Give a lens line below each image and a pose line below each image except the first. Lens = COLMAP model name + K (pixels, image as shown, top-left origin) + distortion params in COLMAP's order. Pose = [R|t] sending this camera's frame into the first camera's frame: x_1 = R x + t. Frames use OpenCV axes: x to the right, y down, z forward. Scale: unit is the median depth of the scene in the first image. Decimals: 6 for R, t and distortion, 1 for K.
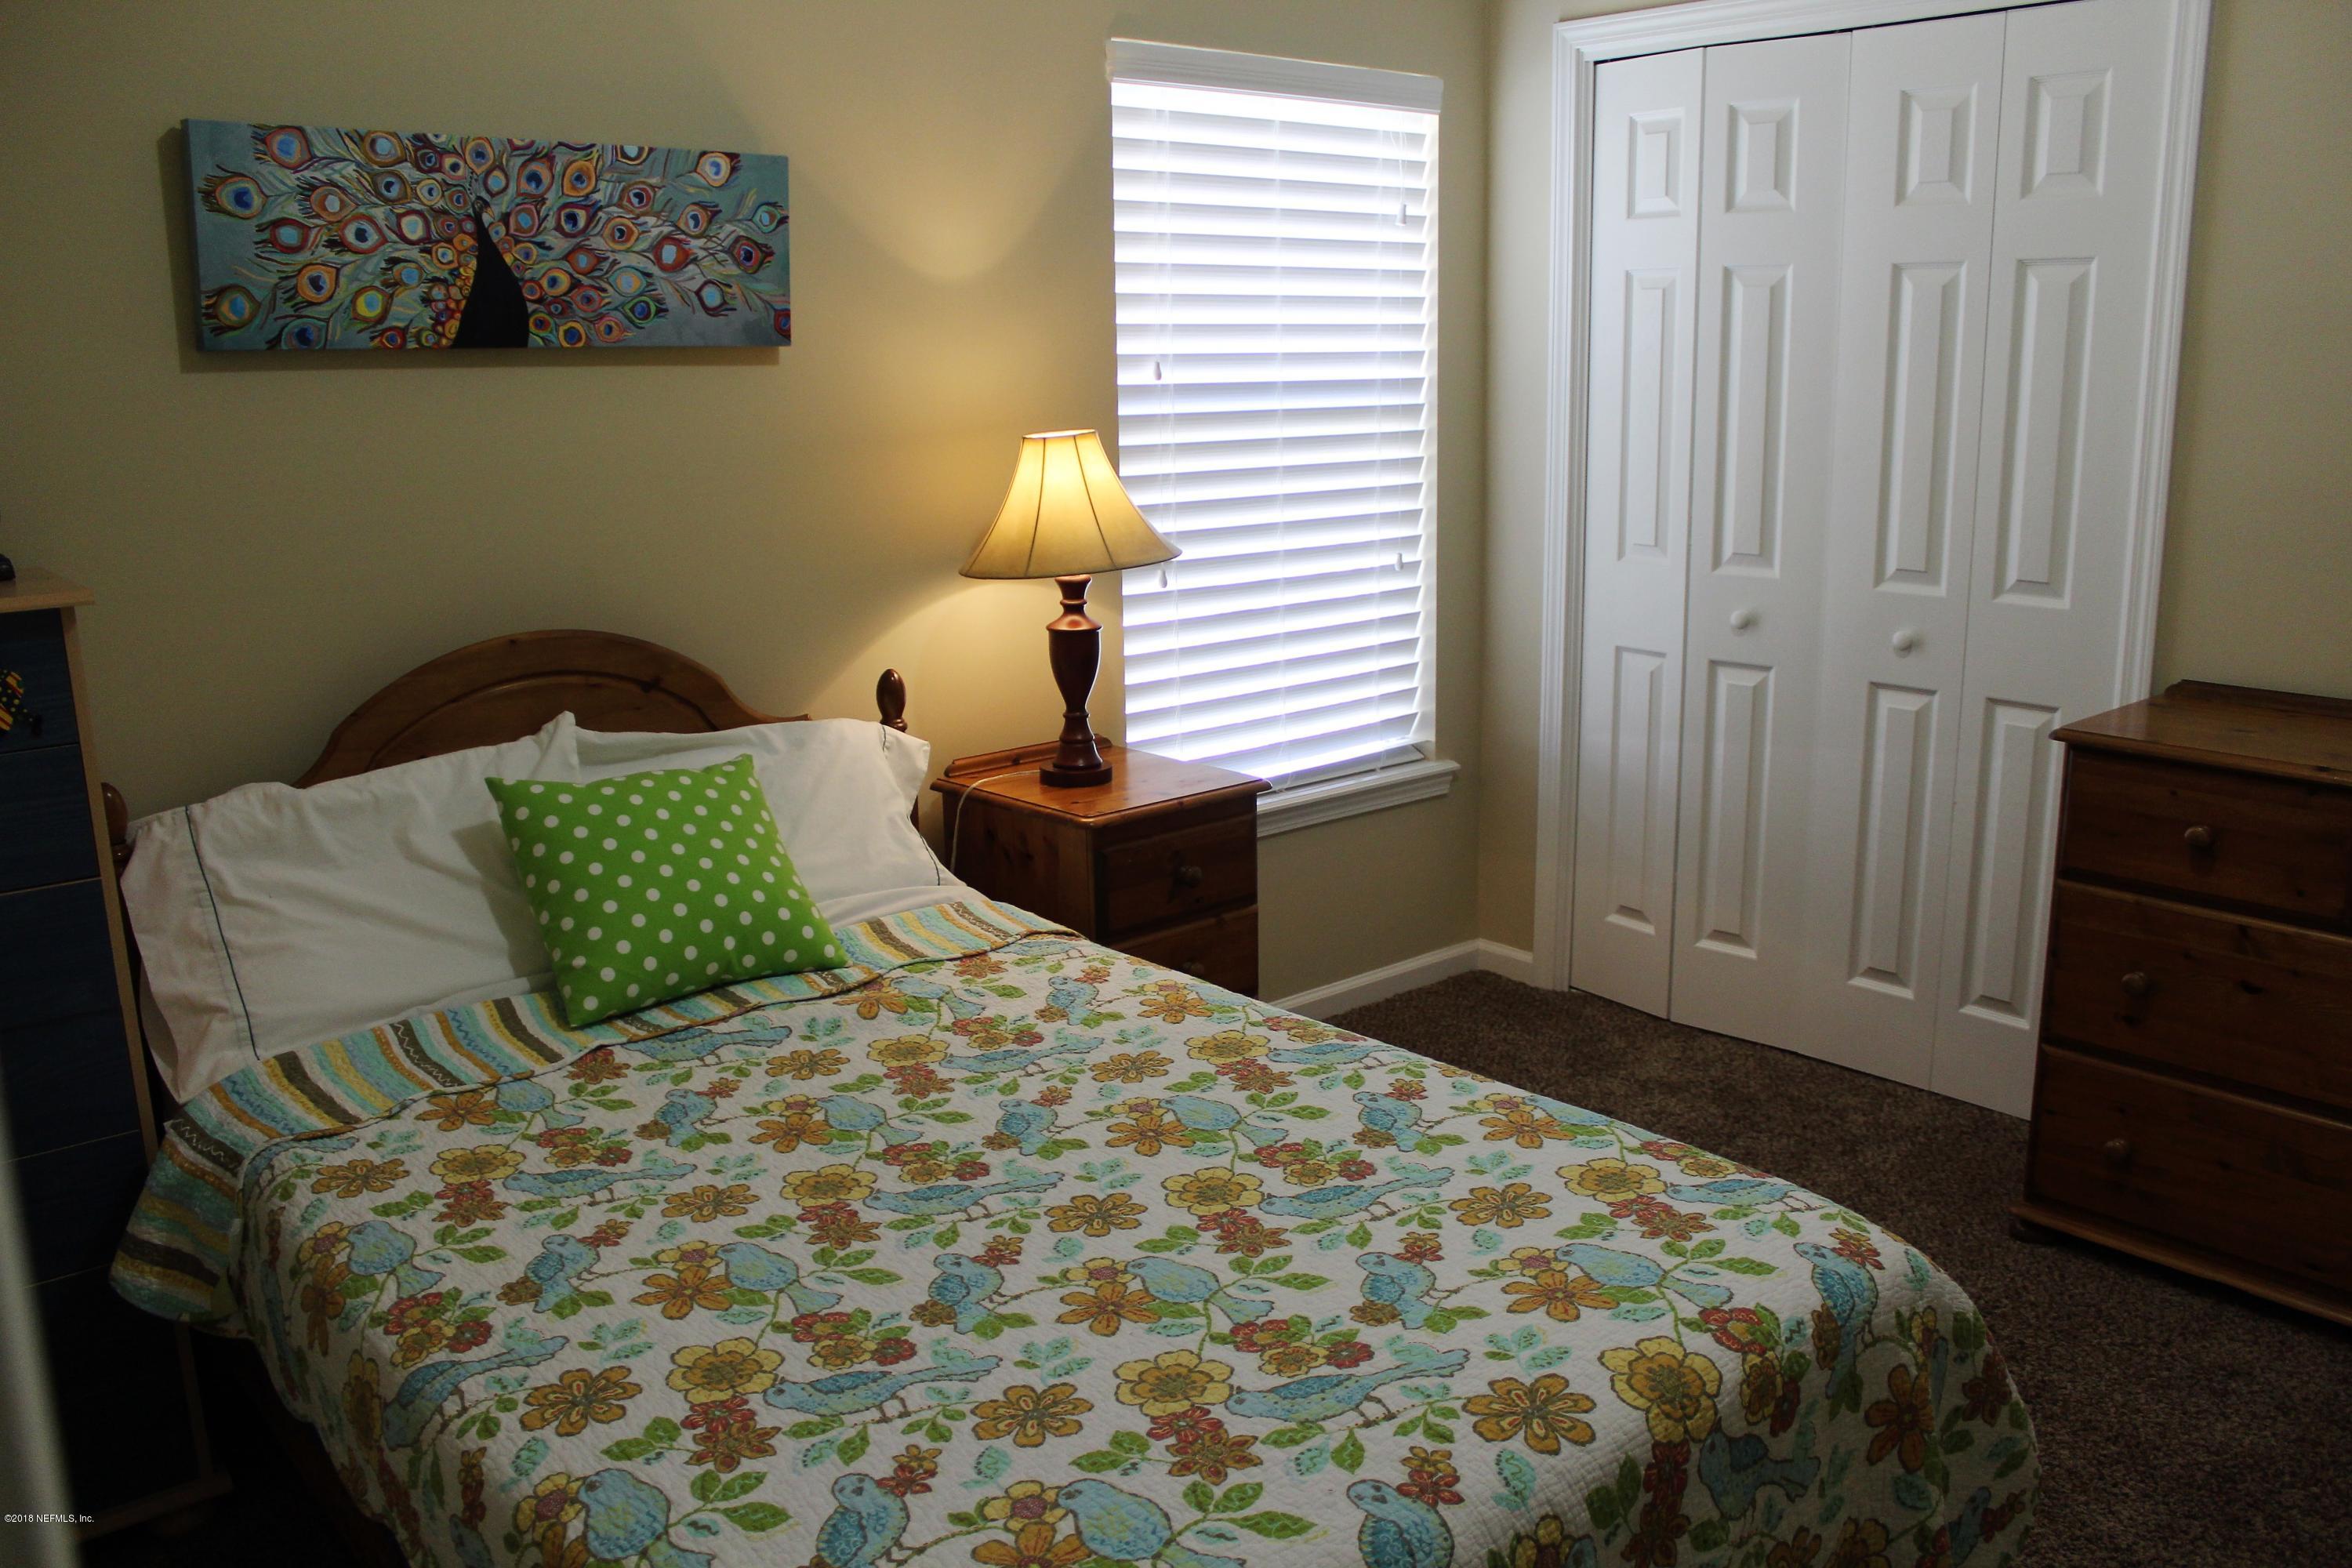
lens RADIAL K [[1960.6, 0, 1166.4], [0, 1960.6, 797.3], [0, 0, 1]] dist [-0.170848, 0.161434]
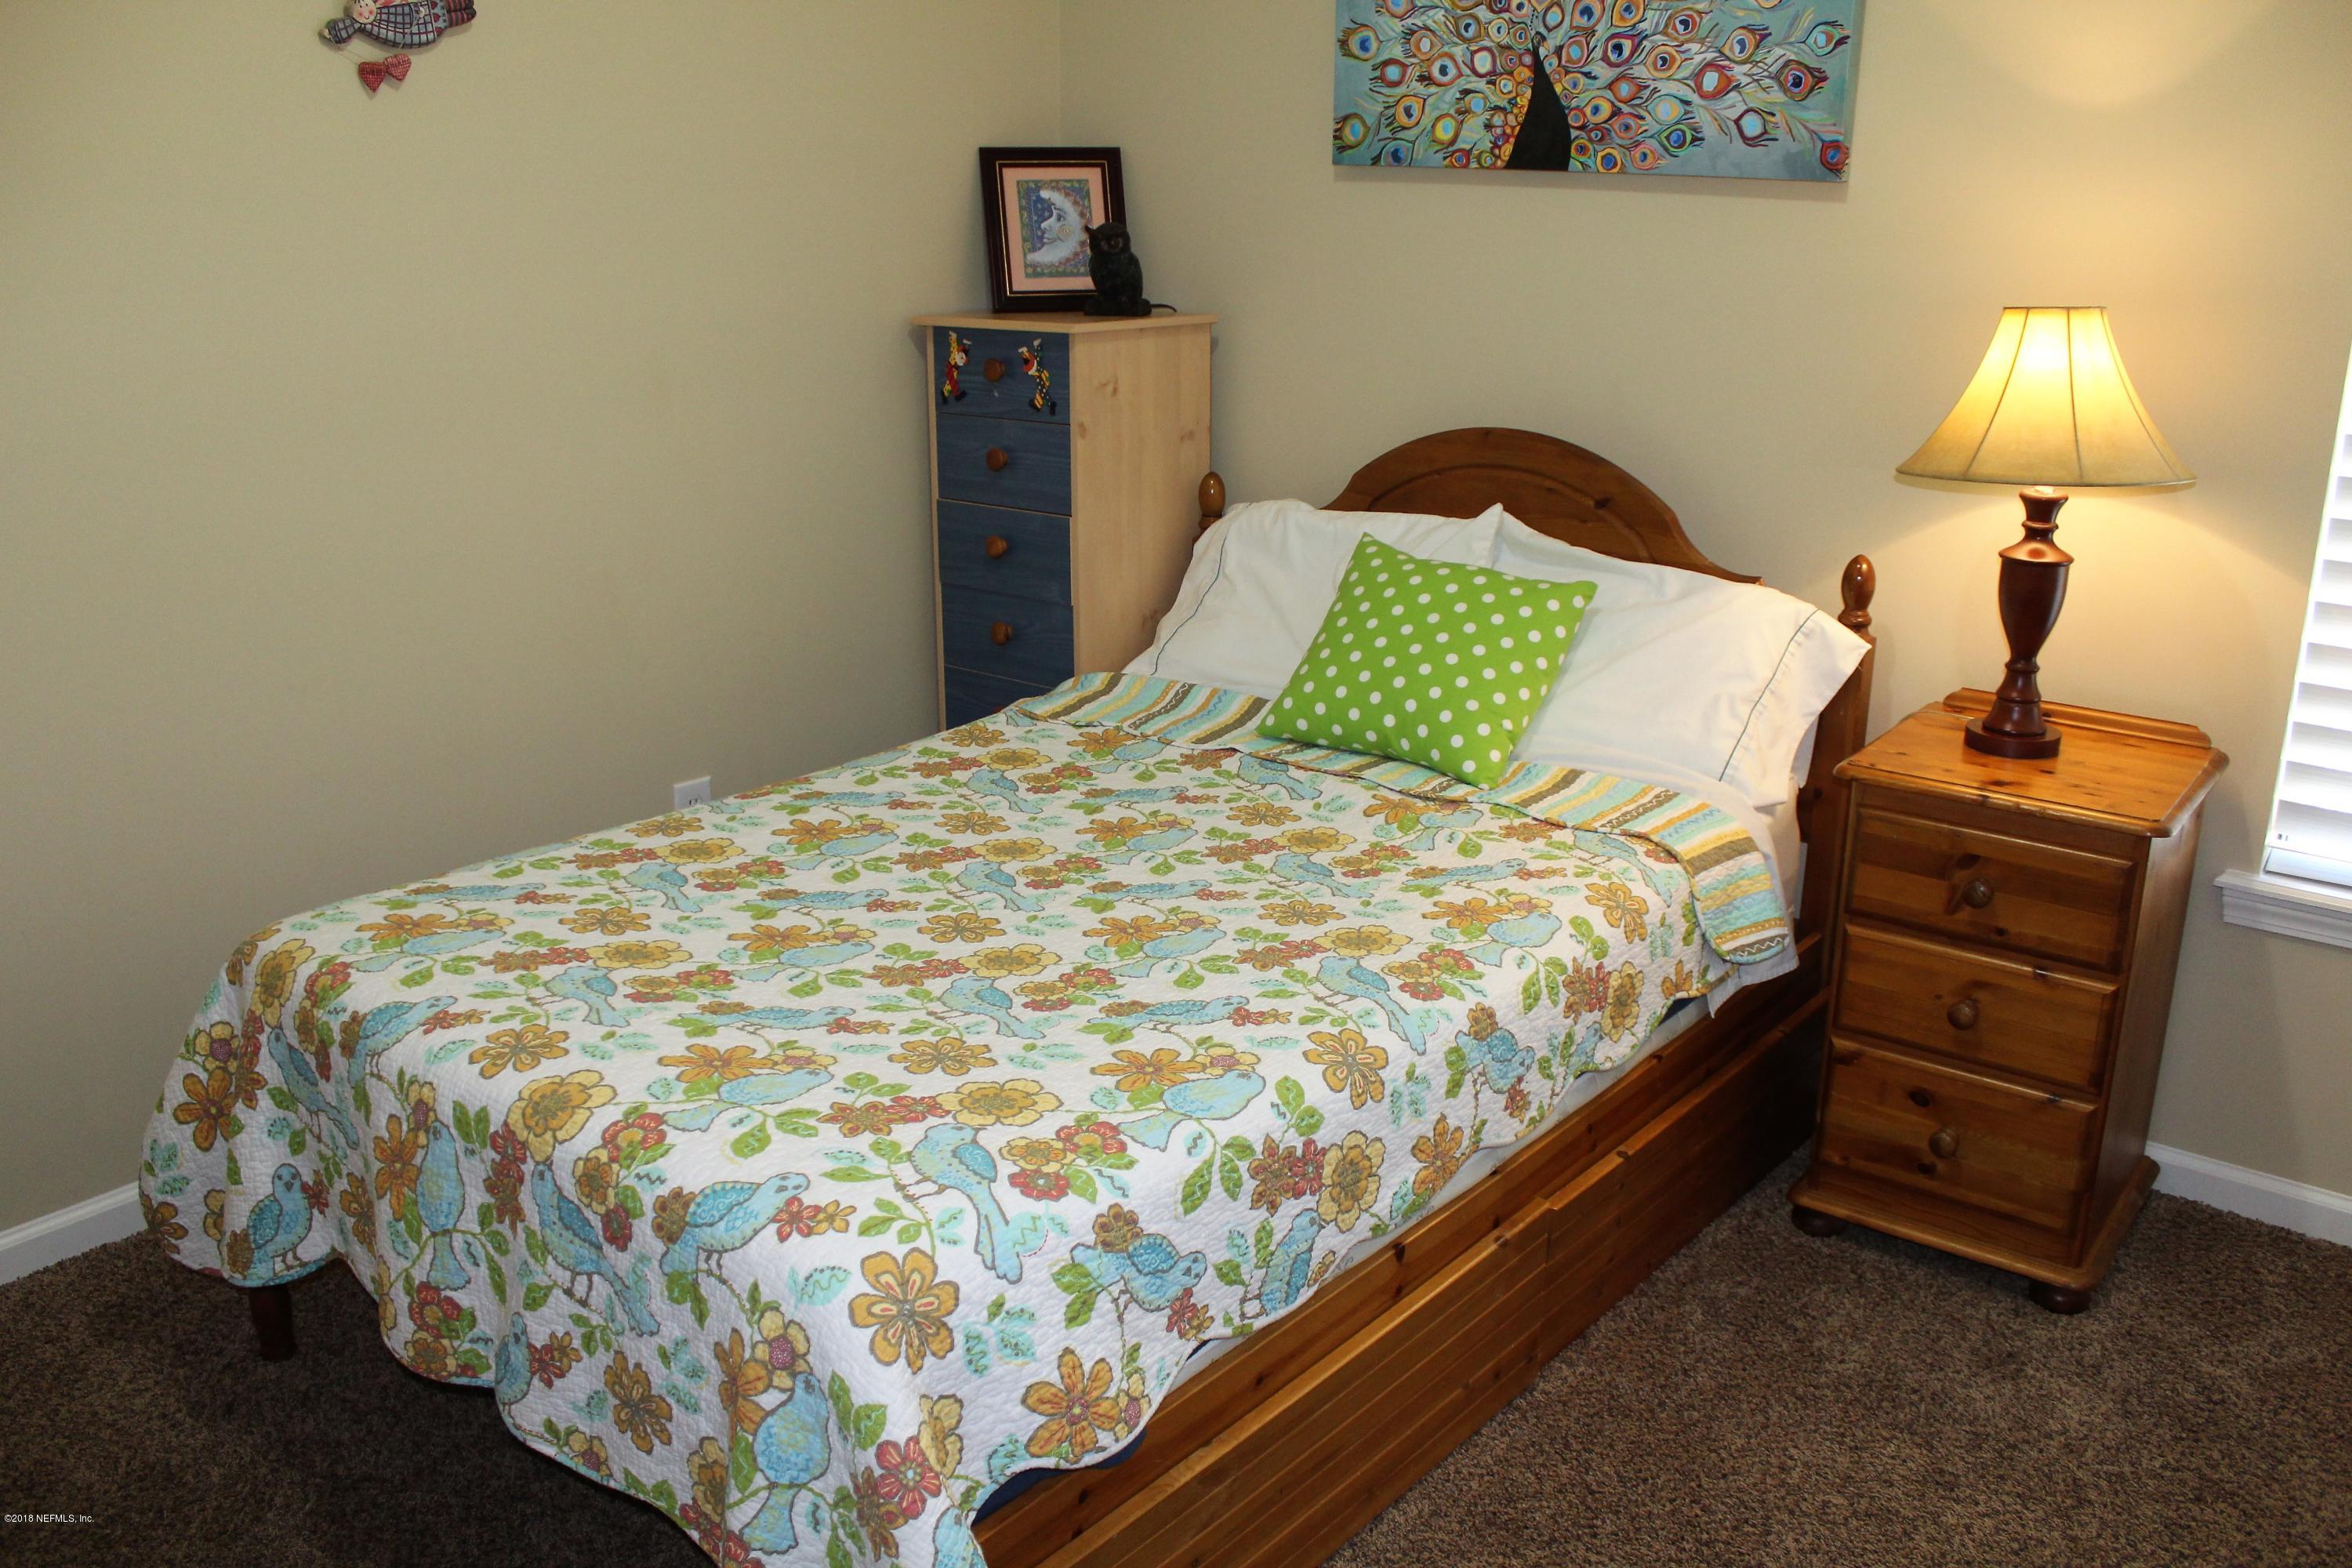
lens RADIAL K [[1960.6, 0, 1166.4], [0, 1960.6, 797.3], [0, 0, 1]] dist [-0.170848, 0.161434]
pose [[0.164246, 0.313309, -0.935340, 0.774403], [-0.225663, 0.935005, 0.273571, -0.153040], [0.960260, 0.166138, 0.224273, 0.612252]]
